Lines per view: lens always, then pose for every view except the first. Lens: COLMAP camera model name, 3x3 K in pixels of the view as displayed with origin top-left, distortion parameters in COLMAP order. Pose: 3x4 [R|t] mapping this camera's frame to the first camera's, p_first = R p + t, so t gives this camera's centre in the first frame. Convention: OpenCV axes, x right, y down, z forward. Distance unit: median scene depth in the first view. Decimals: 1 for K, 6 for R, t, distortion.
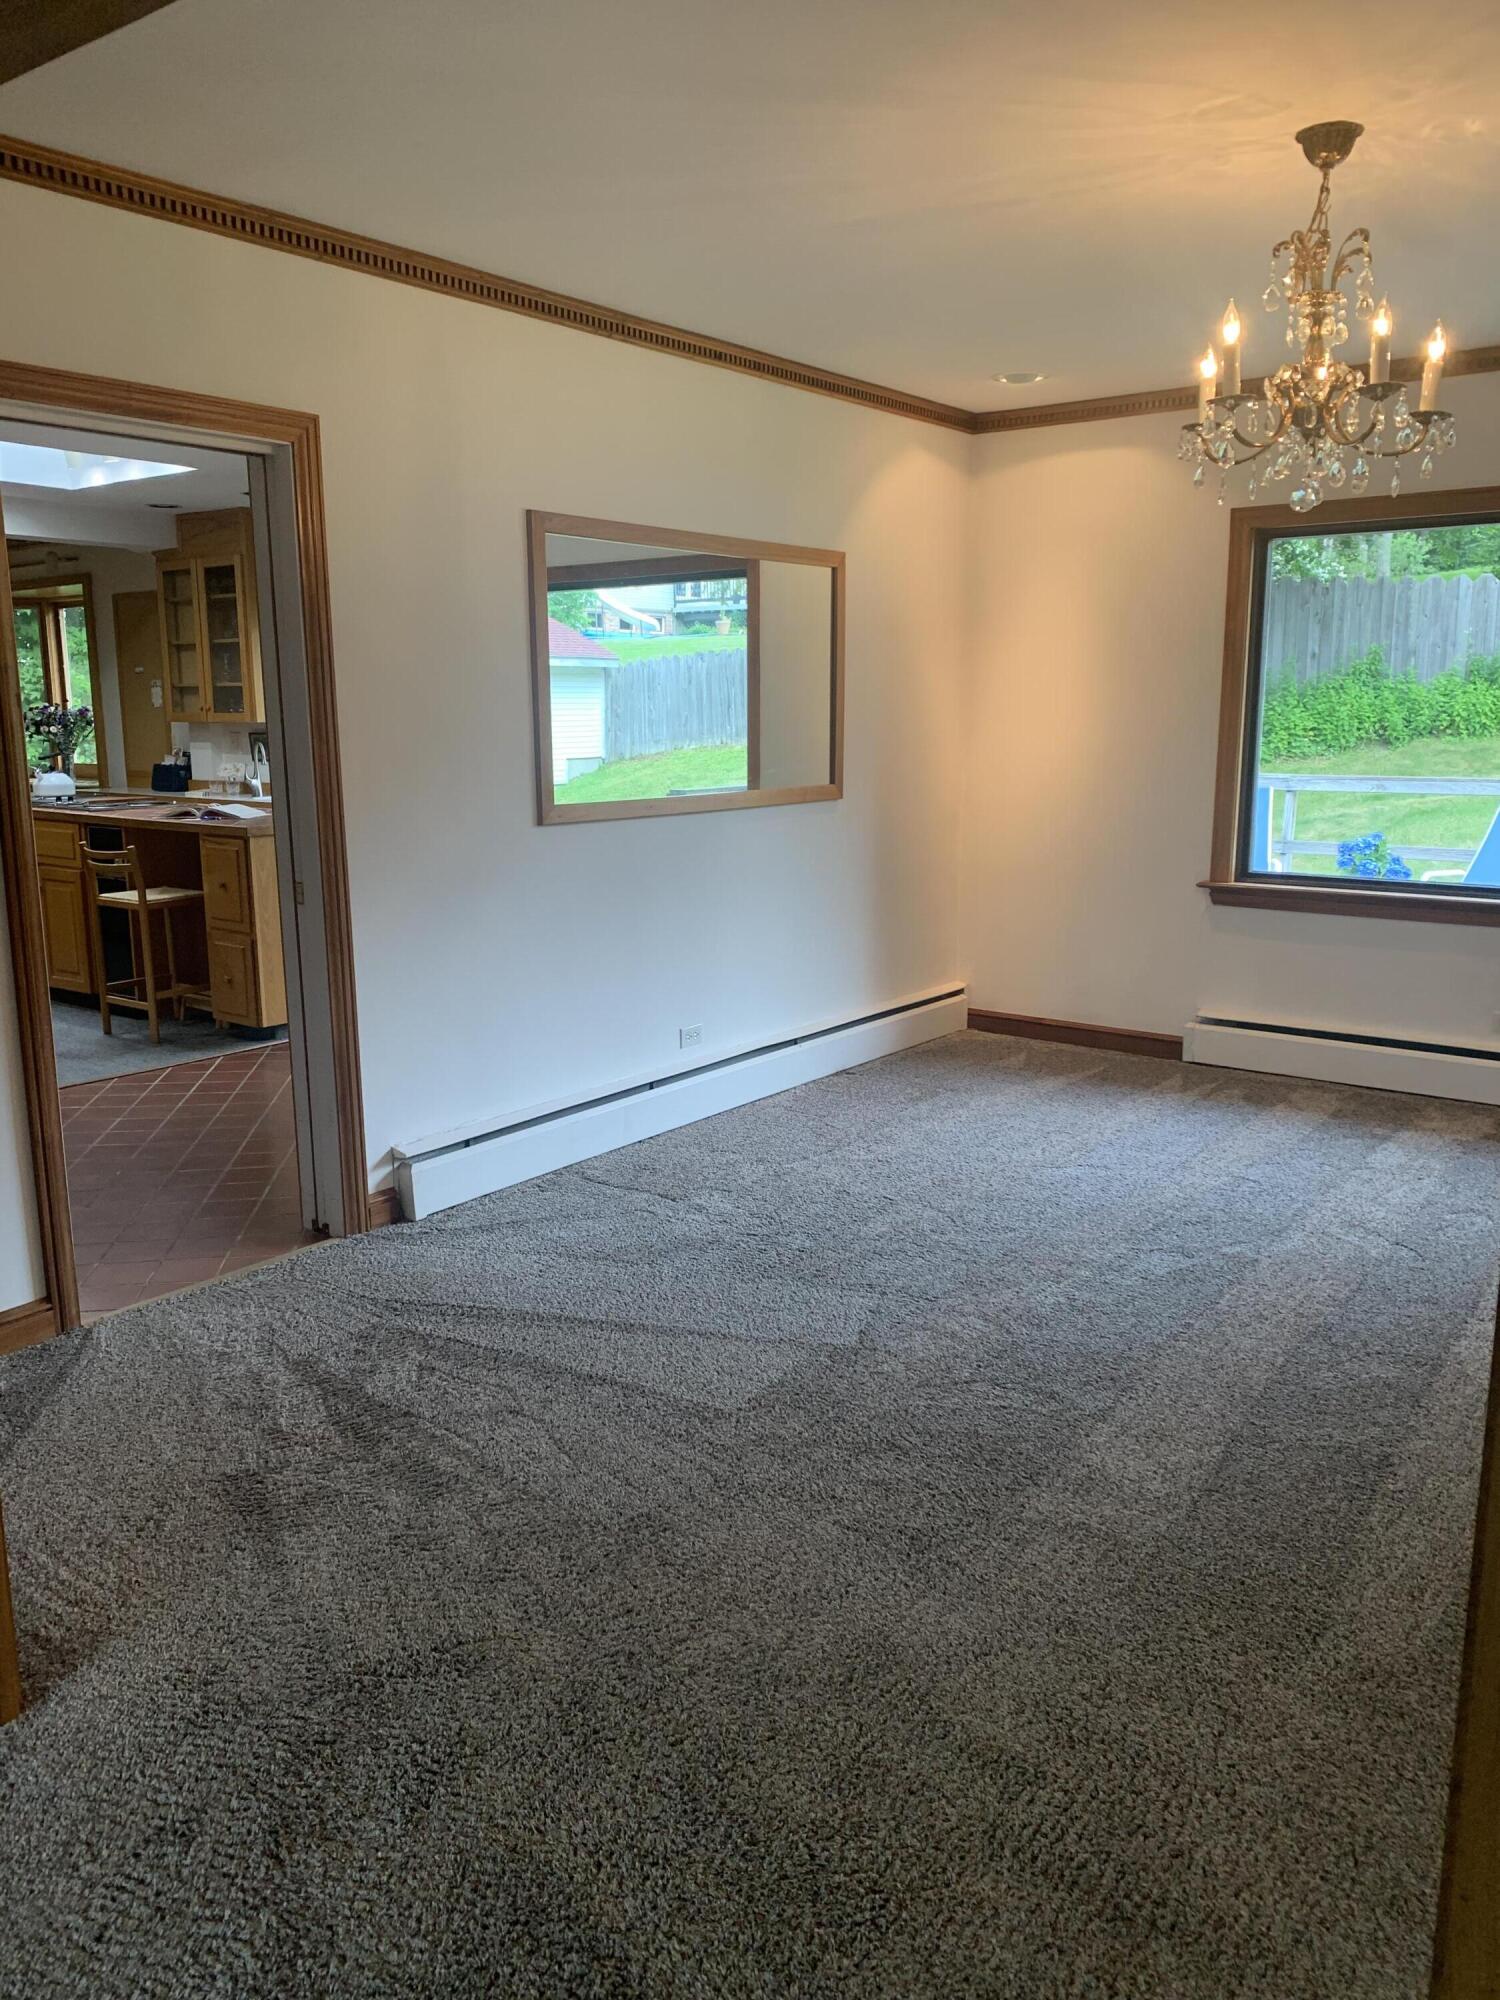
lens RADIAL K [[1508.3, 0, 750.0], [0, 1508.3, 1000.0], [0, 0, 1]] dist [0.006808, 0.001265]
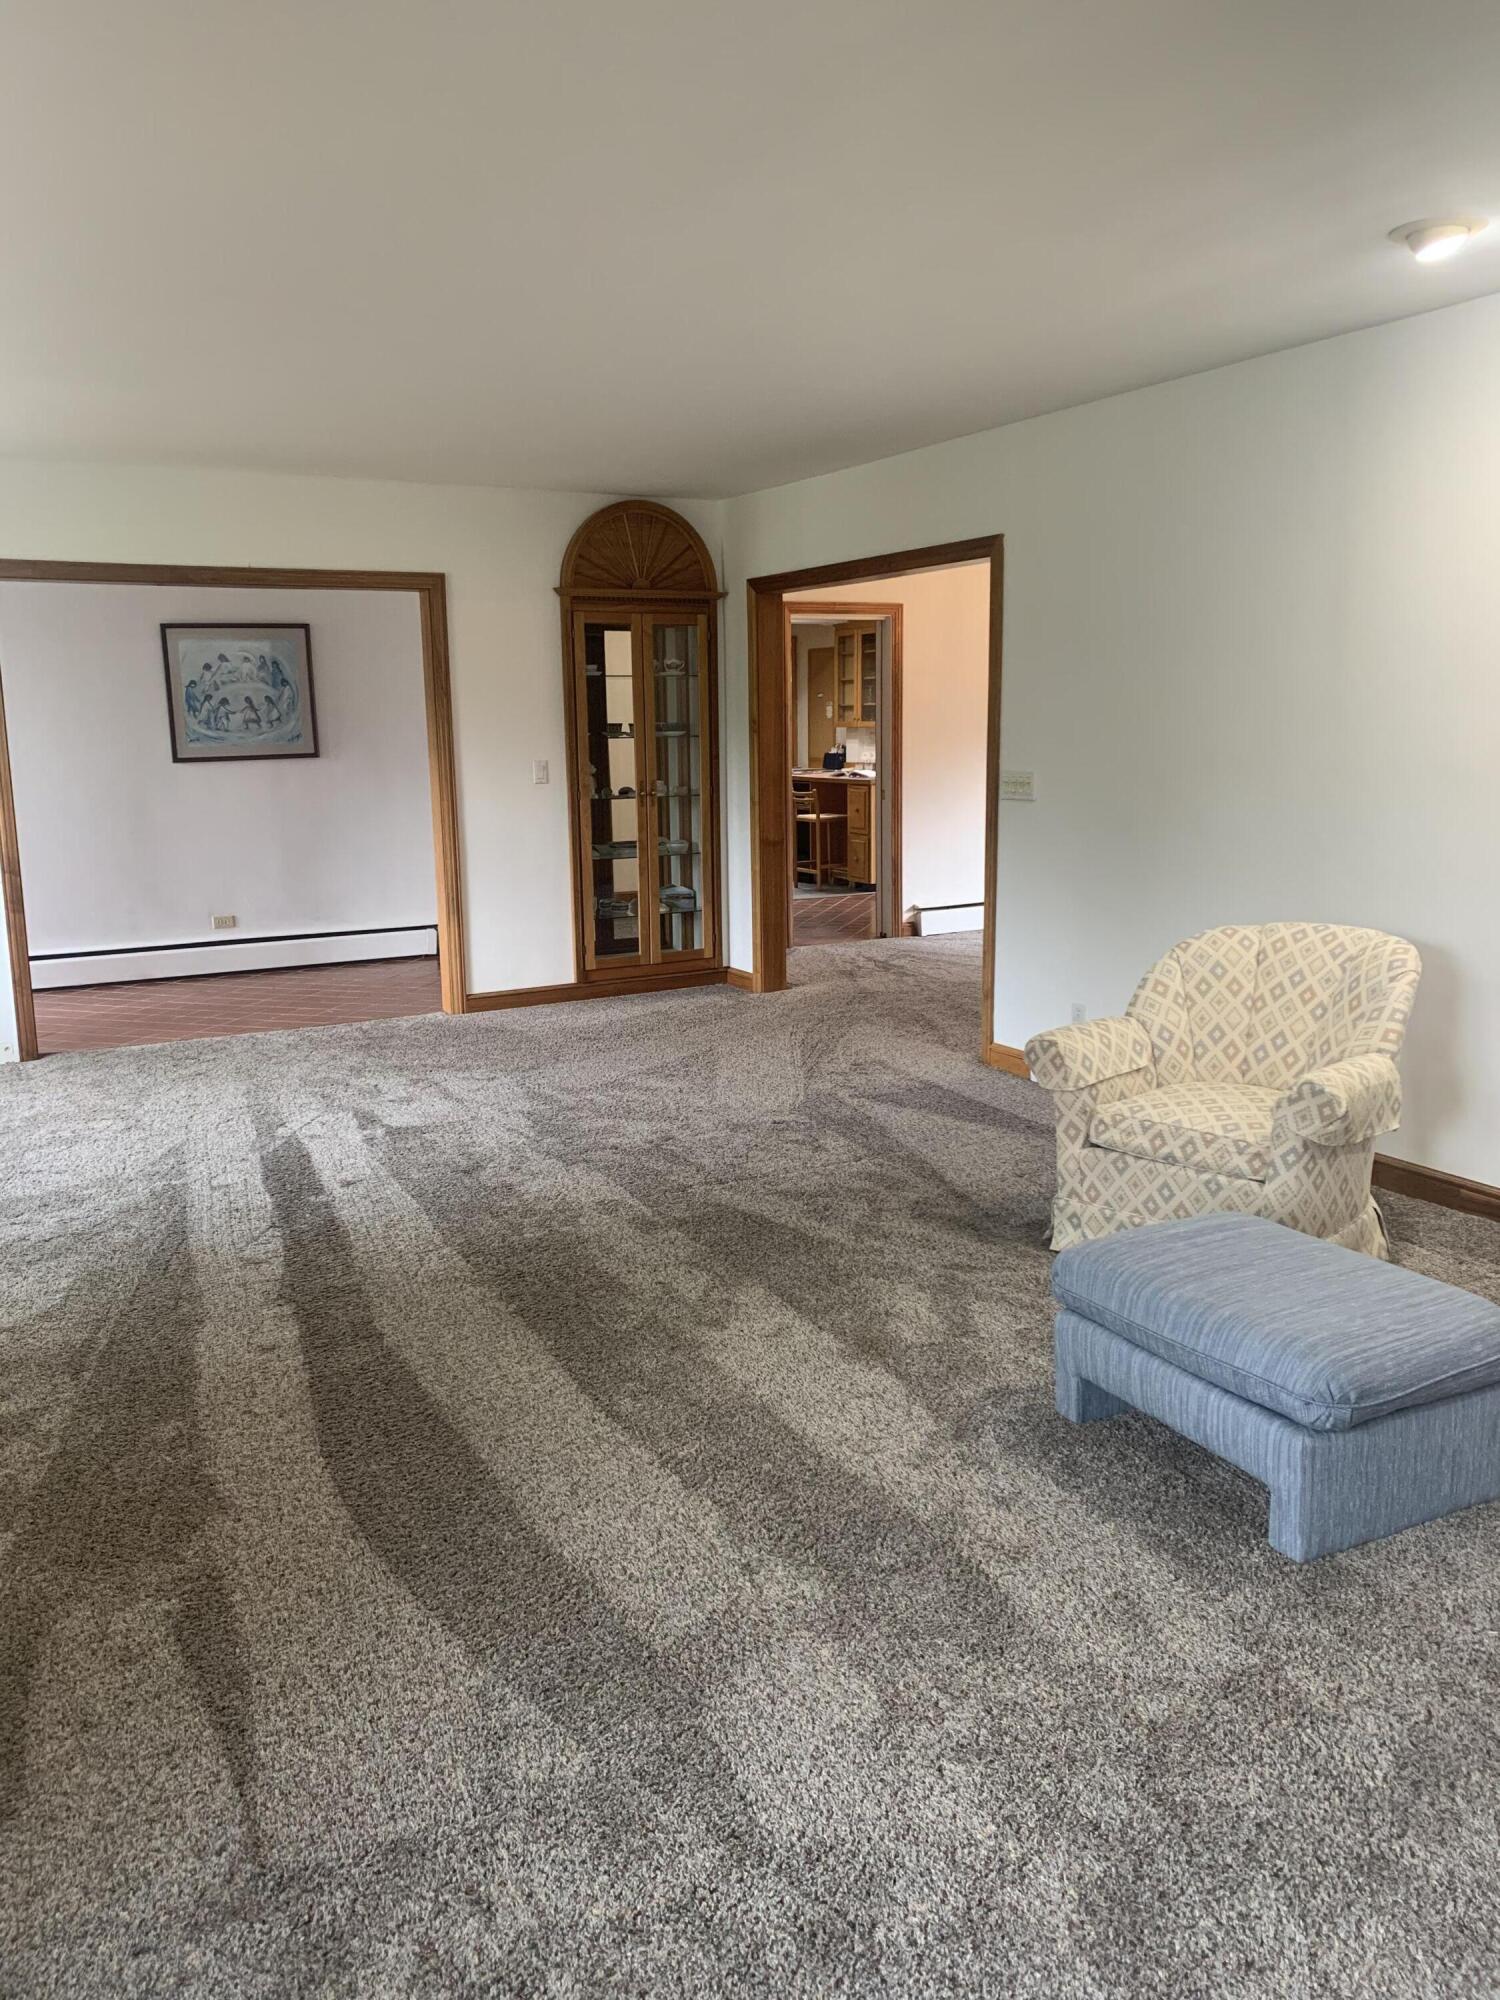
lens RADIAL K [[1508.3, 0, 750.0], [0, 1508.3, 1000.0], [0, 0, 1]] dist [0.006808, 0.001265]
pose [[0.915487, 0.066602, -0.396796, 0.294344], [-0.067921, 0.997633, 0.010746, 0.147210], [0.396573, 0.017113, 0.917844, -0.786749]]
